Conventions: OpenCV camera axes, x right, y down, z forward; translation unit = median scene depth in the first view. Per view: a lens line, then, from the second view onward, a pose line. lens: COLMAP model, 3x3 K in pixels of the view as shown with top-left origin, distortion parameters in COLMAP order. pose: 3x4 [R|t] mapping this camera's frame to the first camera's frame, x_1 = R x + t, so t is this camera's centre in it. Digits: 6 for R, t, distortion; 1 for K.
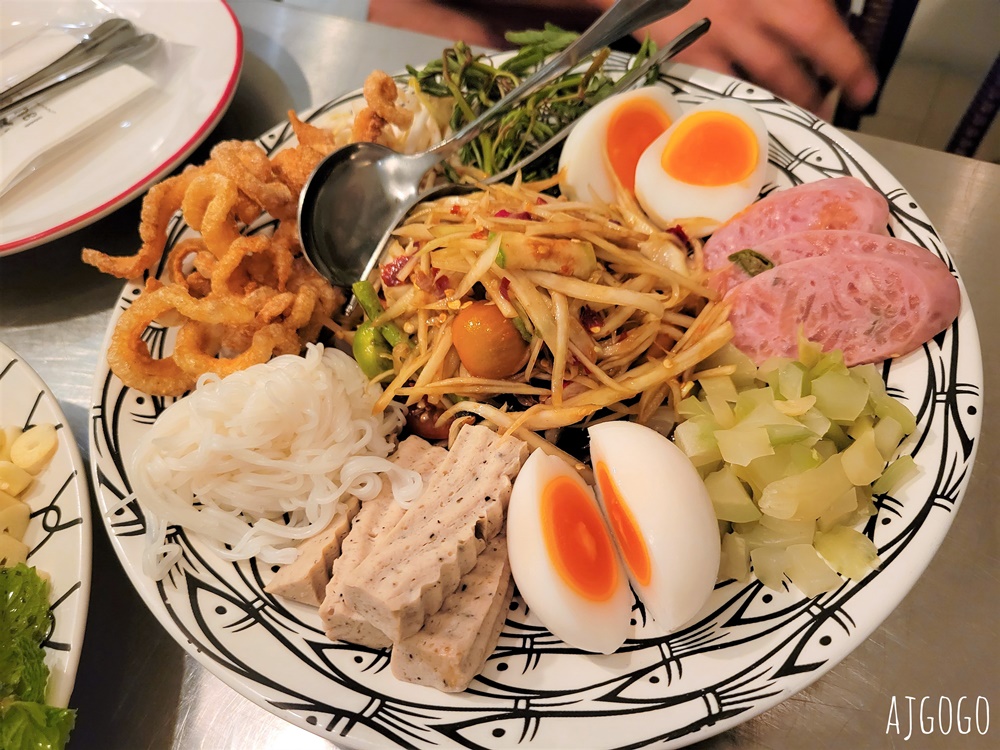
lens RADIAL K [[794.5, 0, 500.0], [0, 794.5, 375.0], [0, 0, 1]] dist [0.006917, -0.017698]
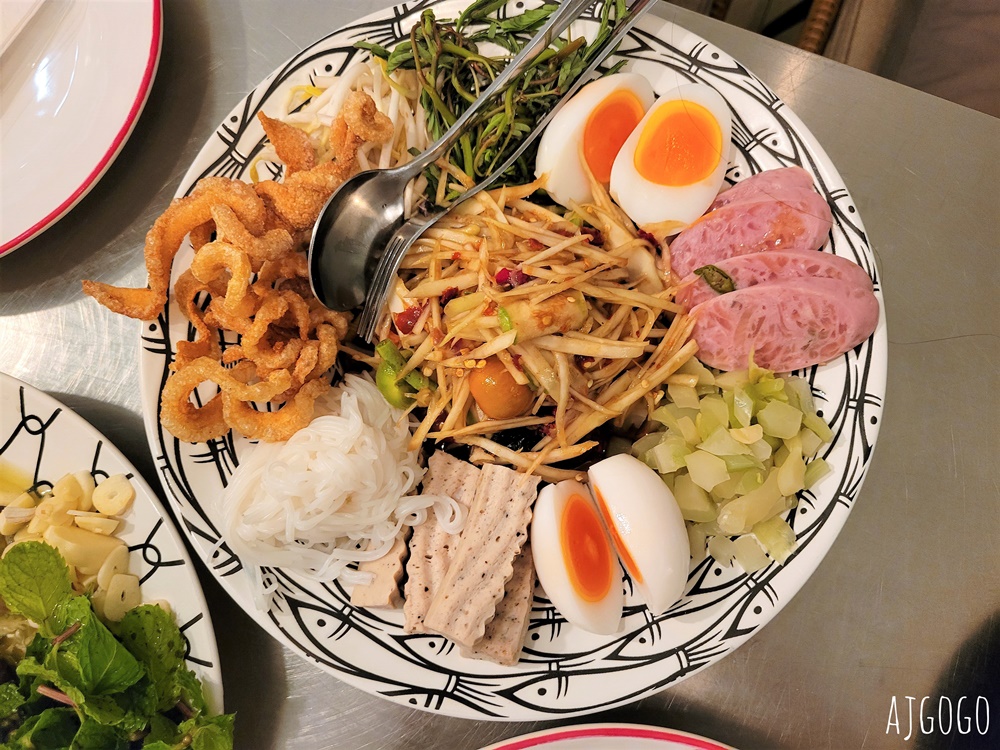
lens RADIAL K [[786.3, 0, 506.6], [0, 786.3, 373.9], [0, 0, 1]] dist [0.009329, -0.001347]
pose [[0.988229, -0.101297, 0.114636, -0.144952], [0.043028, 0.903159, 0.427145, -0.590661], [-0.146803, -0.417185, 0.896887, -0.048022]]
